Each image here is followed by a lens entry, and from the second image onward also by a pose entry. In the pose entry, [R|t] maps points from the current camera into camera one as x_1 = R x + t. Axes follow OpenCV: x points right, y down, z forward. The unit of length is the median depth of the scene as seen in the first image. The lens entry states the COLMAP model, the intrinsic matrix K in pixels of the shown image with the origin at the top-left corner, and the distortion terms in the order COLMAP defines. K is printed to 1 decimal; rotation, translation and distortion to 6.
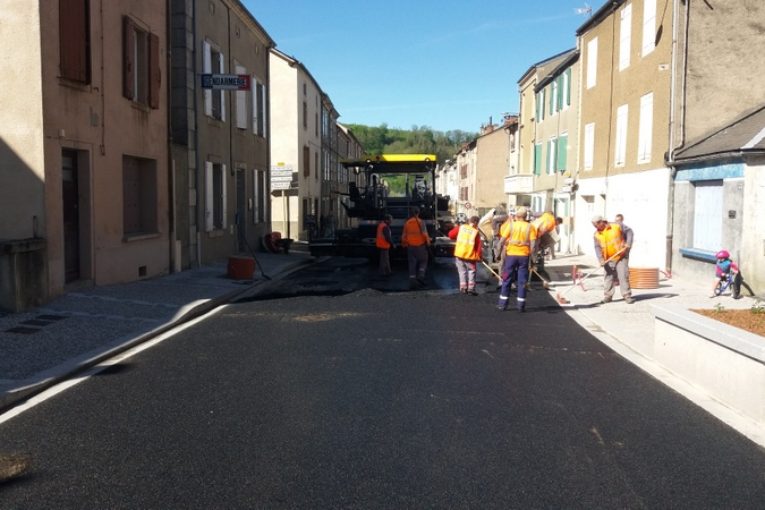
lens RADIAL K [[756.3, 0, 365.3], [0, 756.3, 246.5], [0, 0, 1]] dist [0.189364, -0.421089]
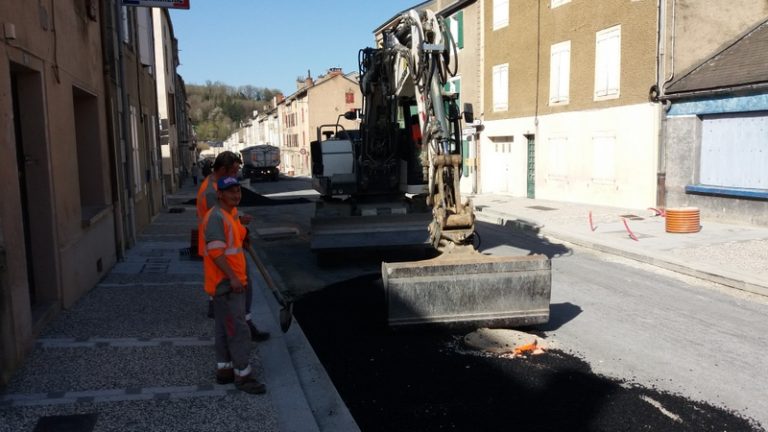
lens RADIAL K [[651.2, 0, 384.0], [0, 651.2, 216.0], [0, 0, 1]] dist [0.005445, -0.011911]
pose [[0.947176, -0.069824, 0.313020, -0.174278], [0.055657, 0.996990, 0.053979, -0.020806], [-0.315847, -0.033705, 0.948211, 0.297171]]
